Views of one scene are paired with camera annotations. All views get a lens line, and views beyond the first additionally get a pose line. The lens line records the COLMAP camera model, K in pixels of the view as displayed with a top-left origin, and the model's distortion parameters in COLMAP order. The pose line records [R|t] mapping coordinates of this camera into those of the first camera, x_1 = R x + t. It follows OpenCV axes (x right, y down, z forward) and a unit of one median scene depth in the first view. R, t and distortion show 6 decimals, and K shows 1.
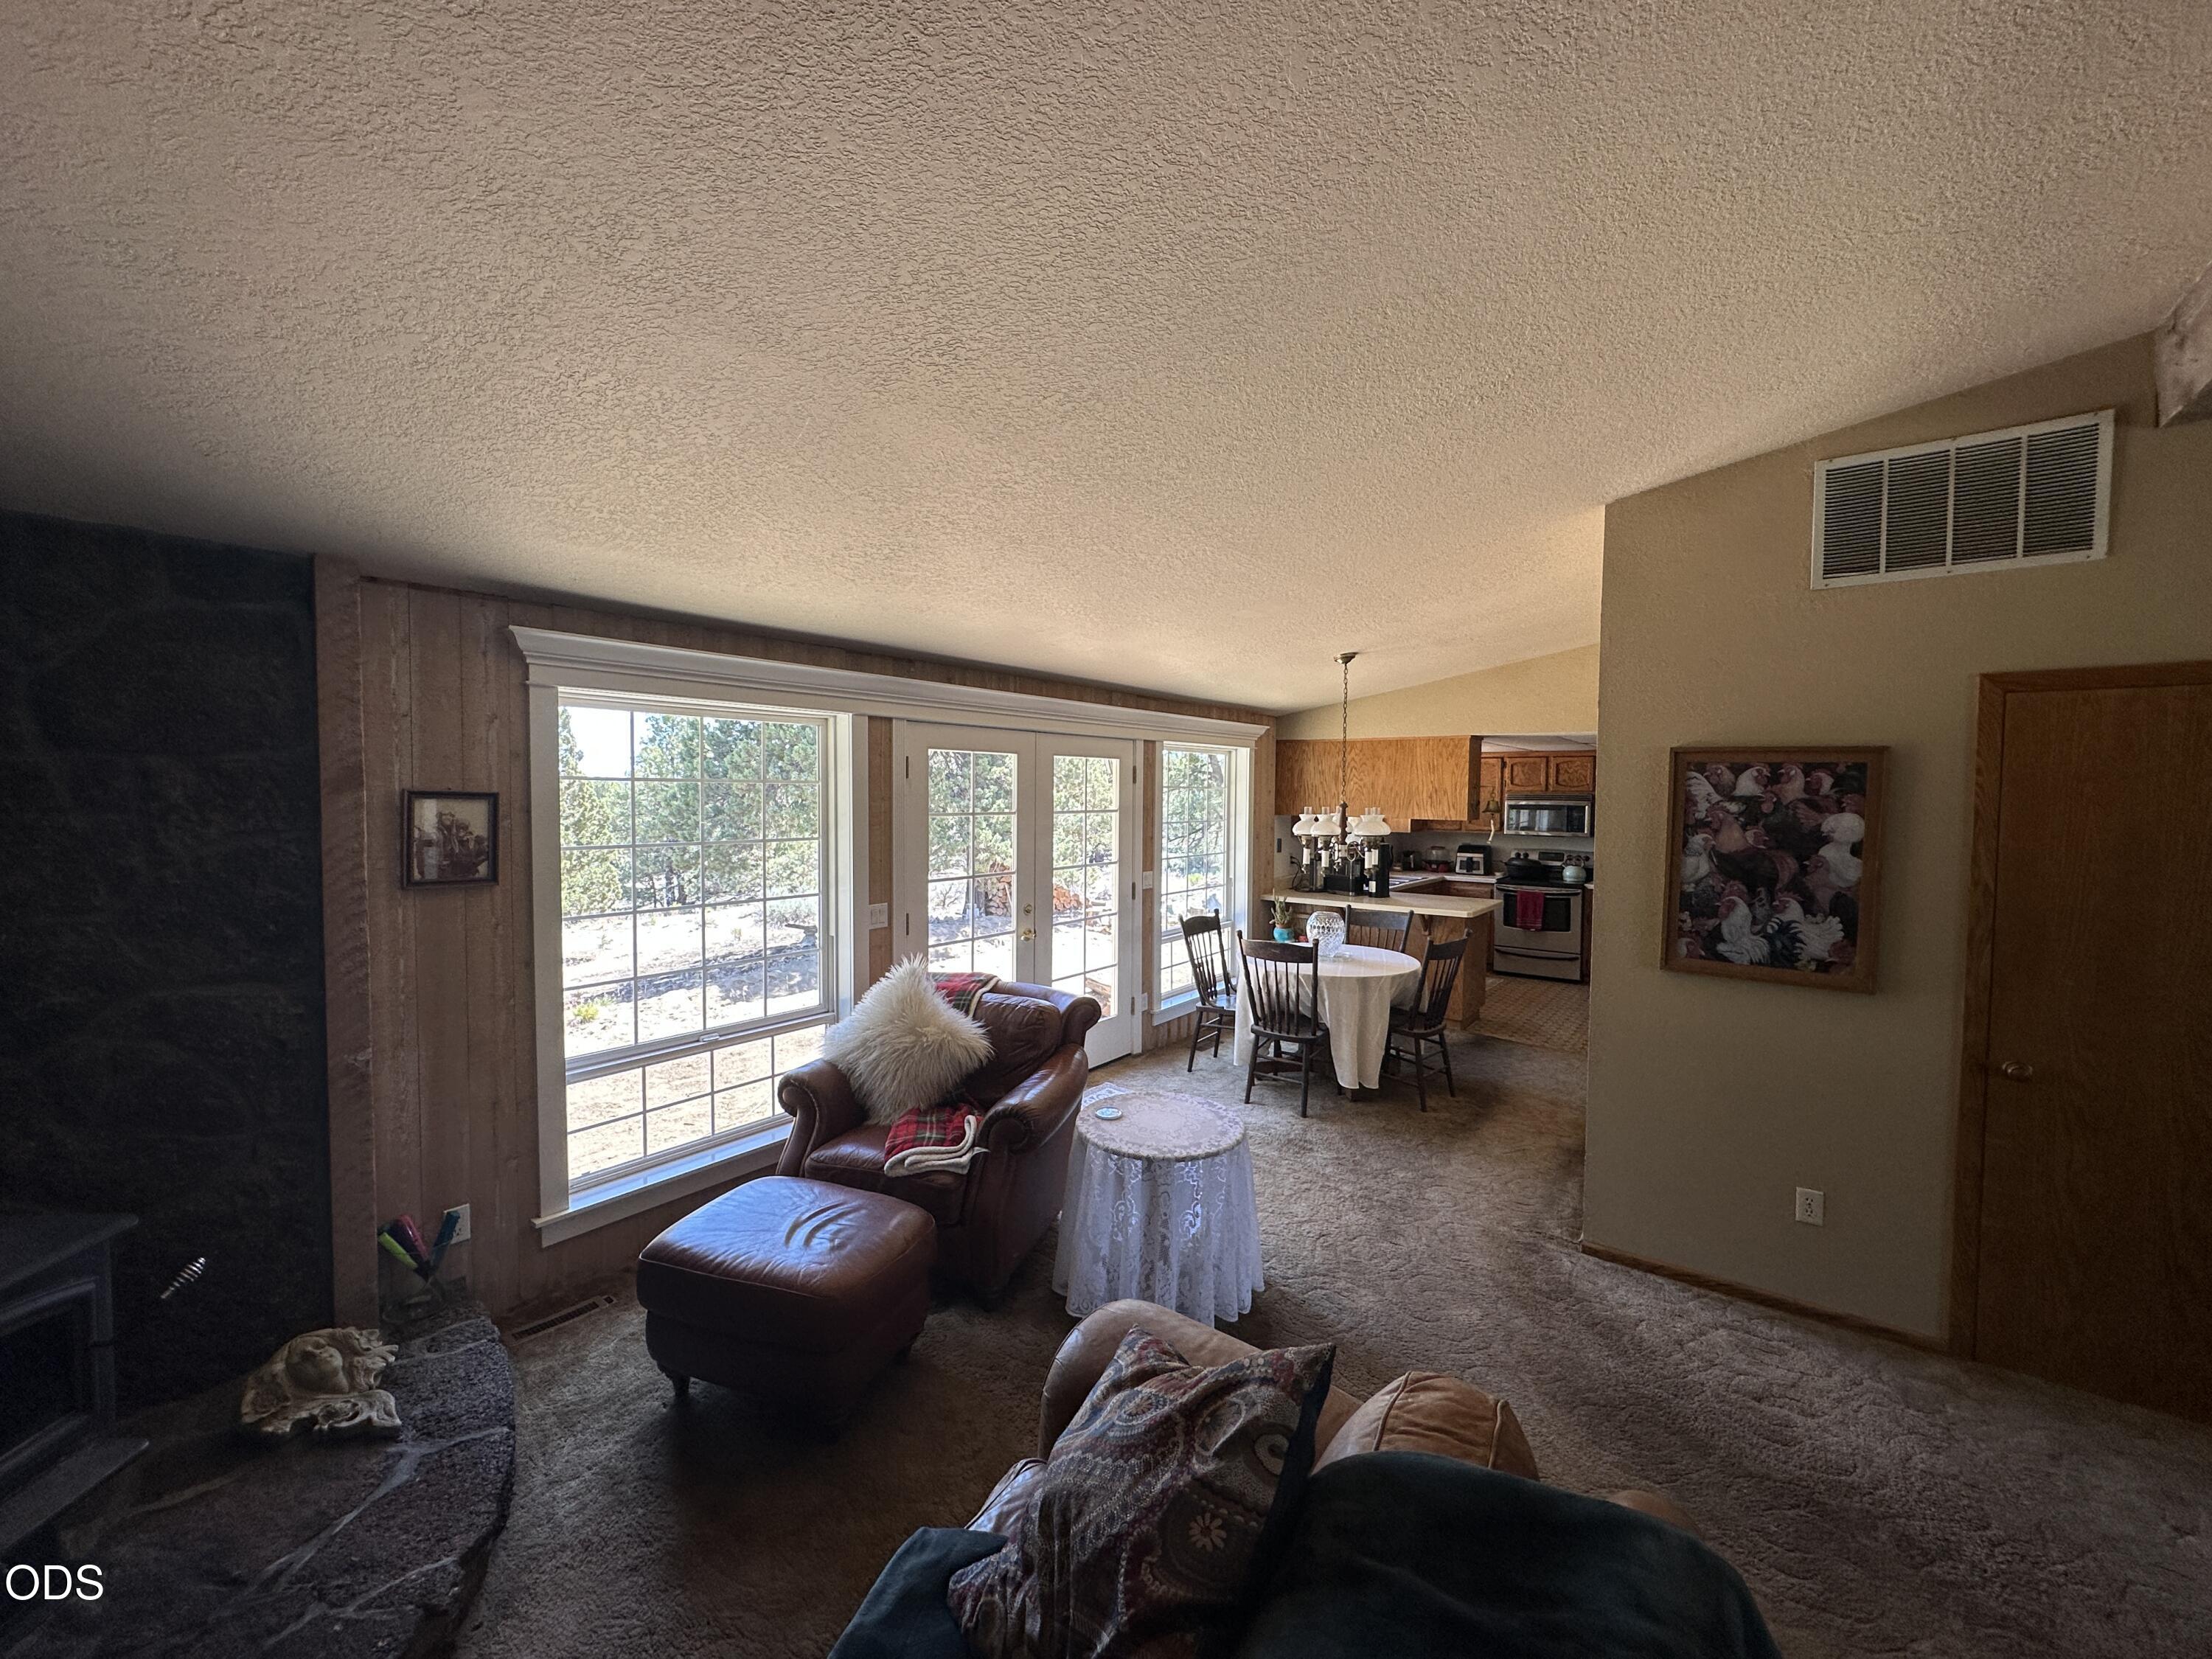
lens RADIAL K [[890.1, 0, 1111.8], [0, 890.1, 825.2], [0, 0, 1]] dist [0.001182, 0.000131]
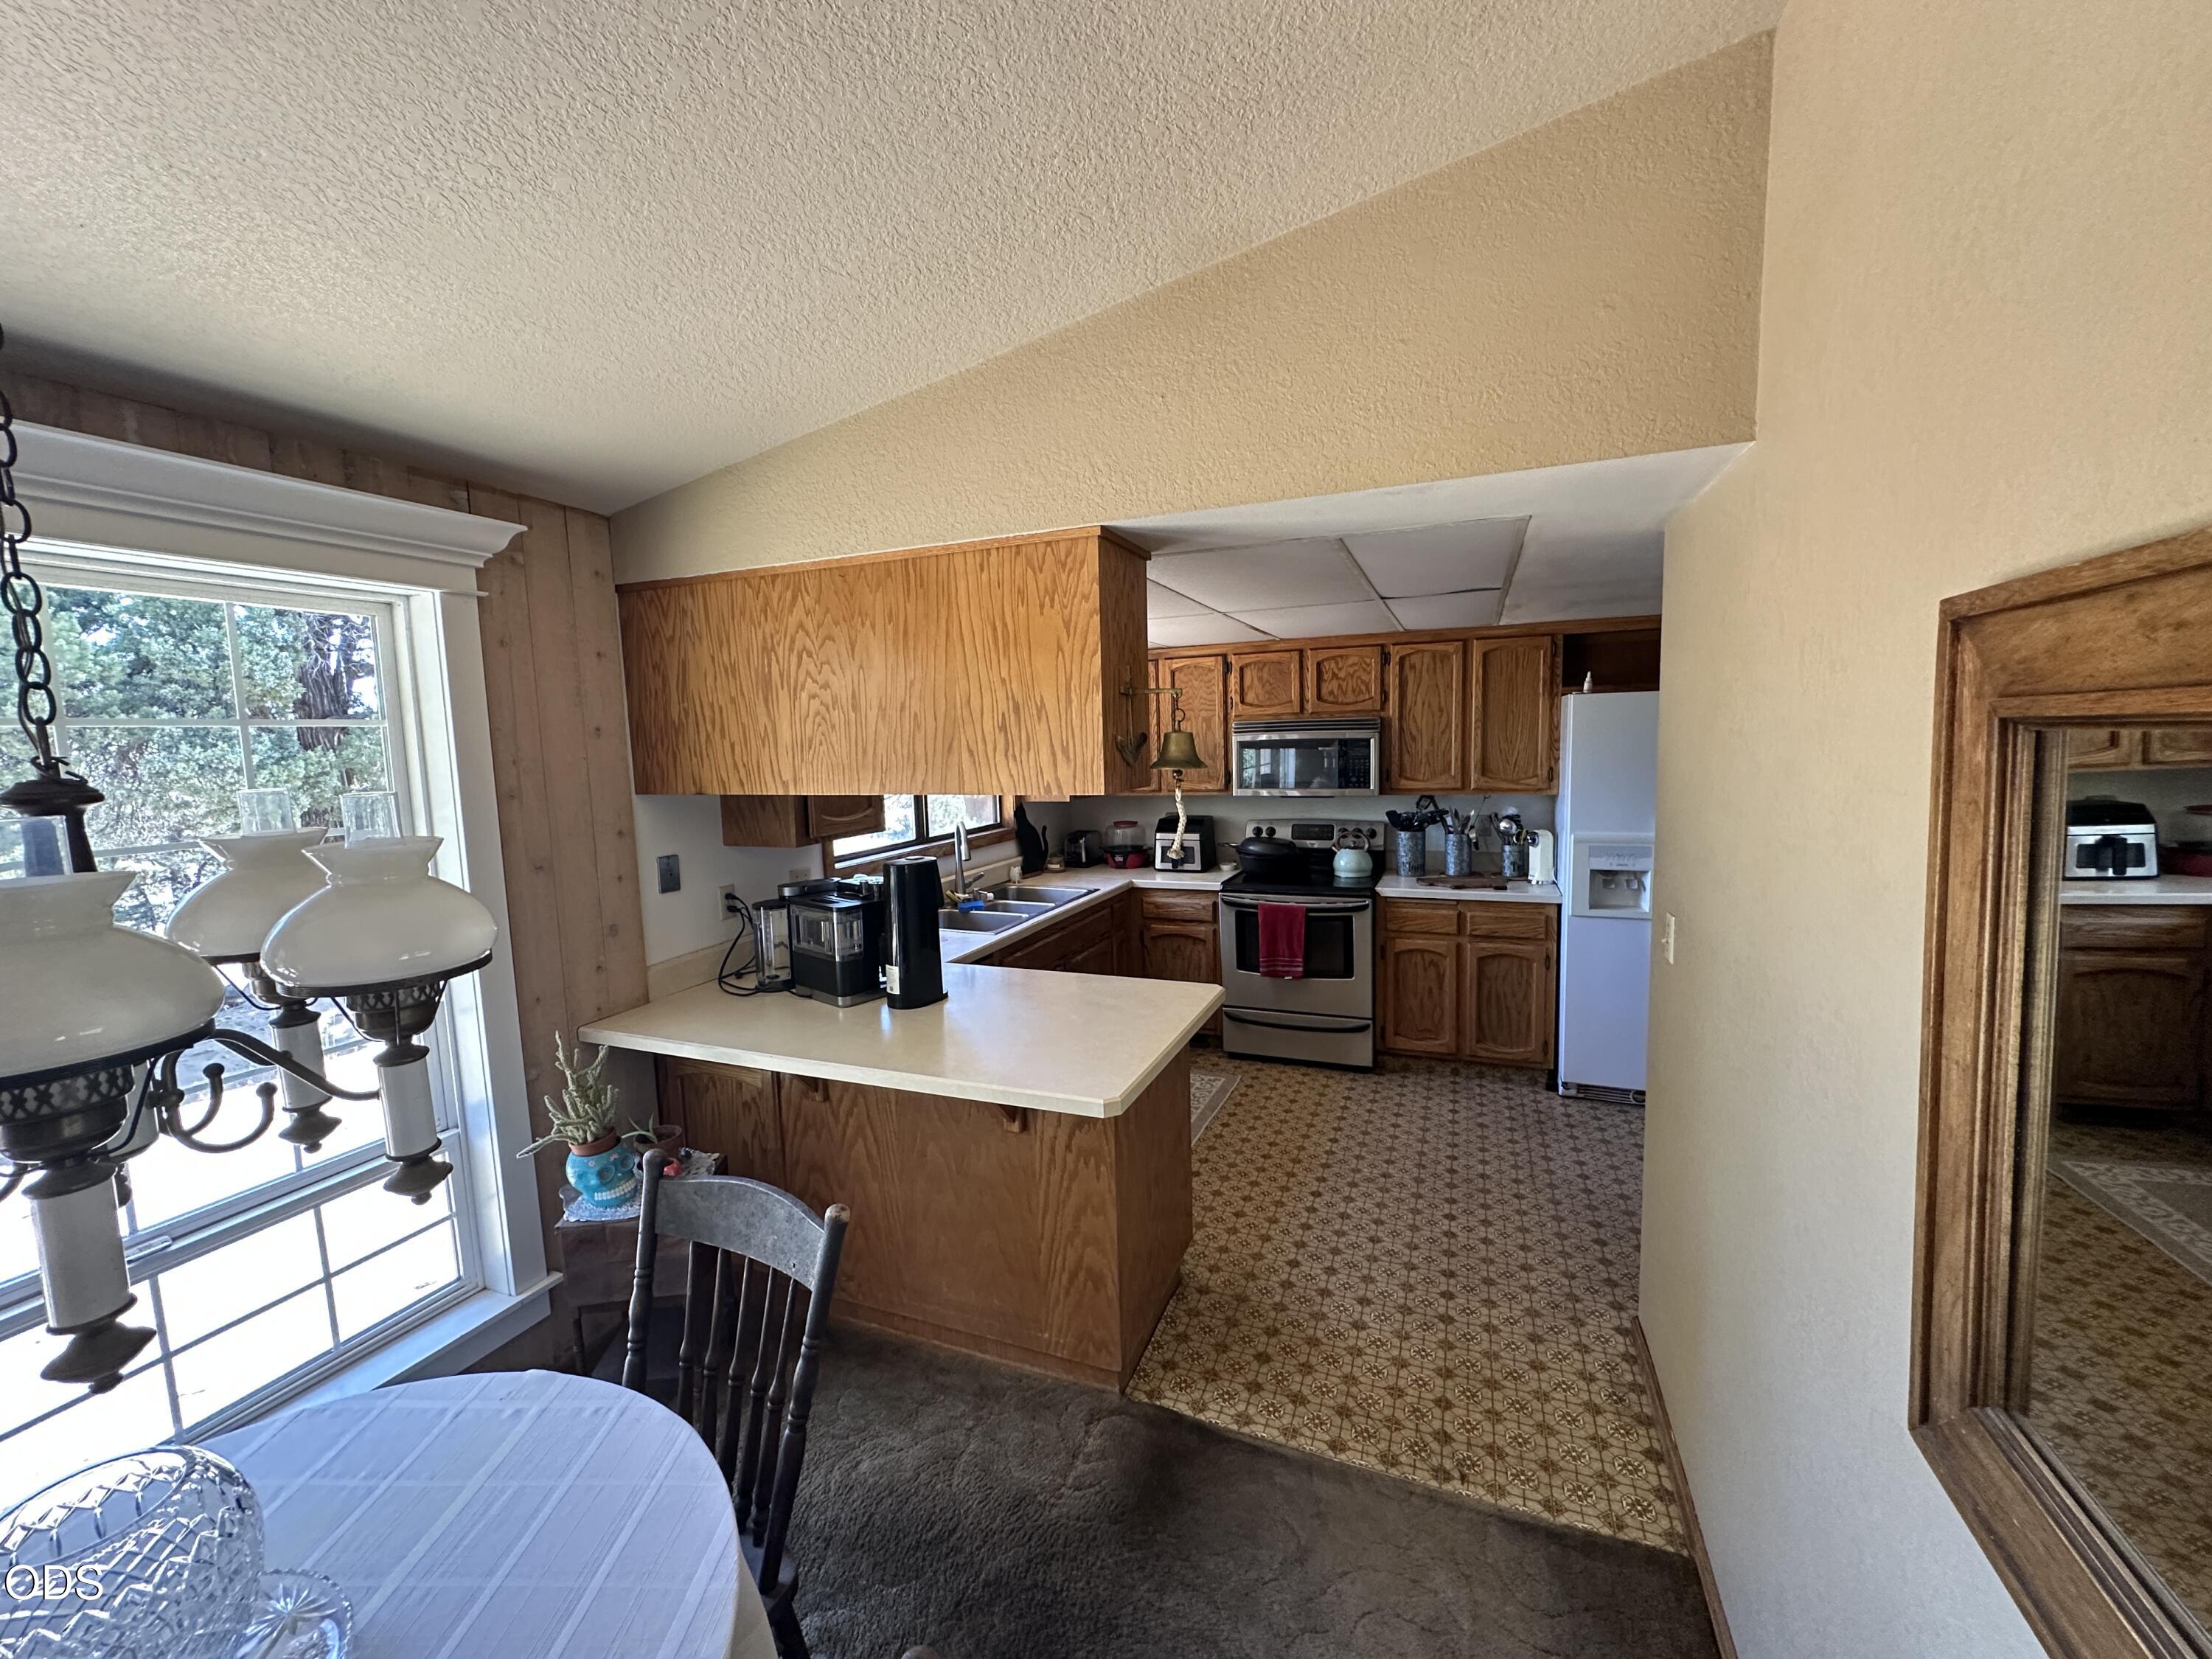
lens RADIAL K [[890.1, 0, 1106.1], [0, 890.1, 824.3], [0, 0, 1]] dist [0.001182, 0.000131]
pose [[0.966087, -0.060144, 0.251116, 0.245991], [0.045444, 0.996919, 0.063935, -0.012123], [-0.254188, -0.050355, 0.965843, 0.531548]]
